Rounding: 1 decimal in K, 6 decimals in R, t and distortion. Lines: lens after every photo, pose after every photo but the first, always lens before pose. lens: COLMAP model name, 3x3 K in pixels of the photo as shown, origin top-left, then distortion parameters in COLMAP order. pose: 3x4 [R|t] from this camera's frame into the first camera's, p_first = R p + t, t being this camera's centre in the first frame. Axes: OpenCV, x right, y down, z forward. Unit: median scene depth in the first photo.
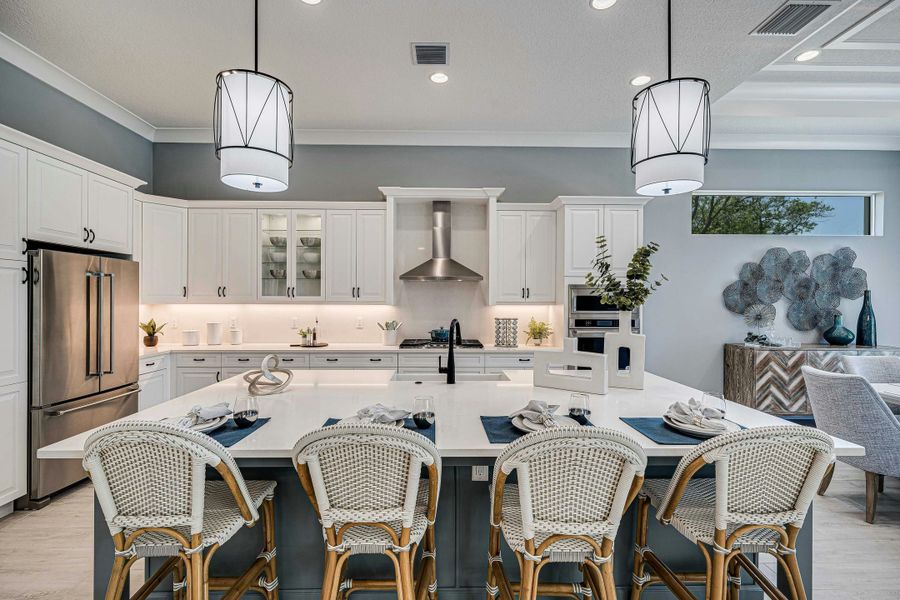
lens RADIAL K [[404.1, 0, 450.0], [0, 404.1, 300.0], [0, 0, 1]] dist [-0.000556, -0.000247]
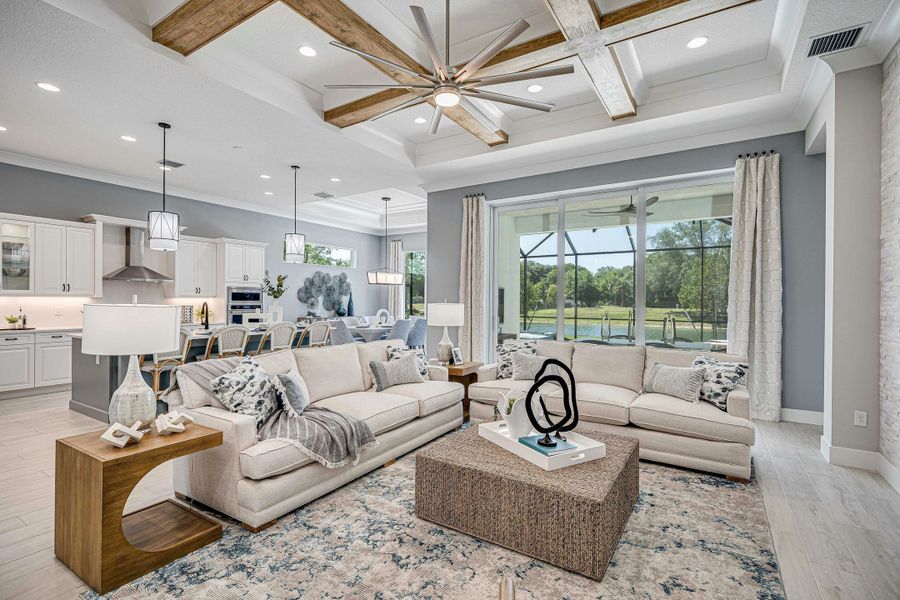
lens RADIAL K [[428.4, 0, 450.0], [0, 428.4, 300.0], [0, 0, 1]] dist [-0.003578, -0.000296]
pose [[0.556466, 0.000469, 0.830870, -0.700530], [-0.003970, 0.999990, 0.002094, 0.014234], [-0.830861, -0.004464, 0.556463, -0.850074]]
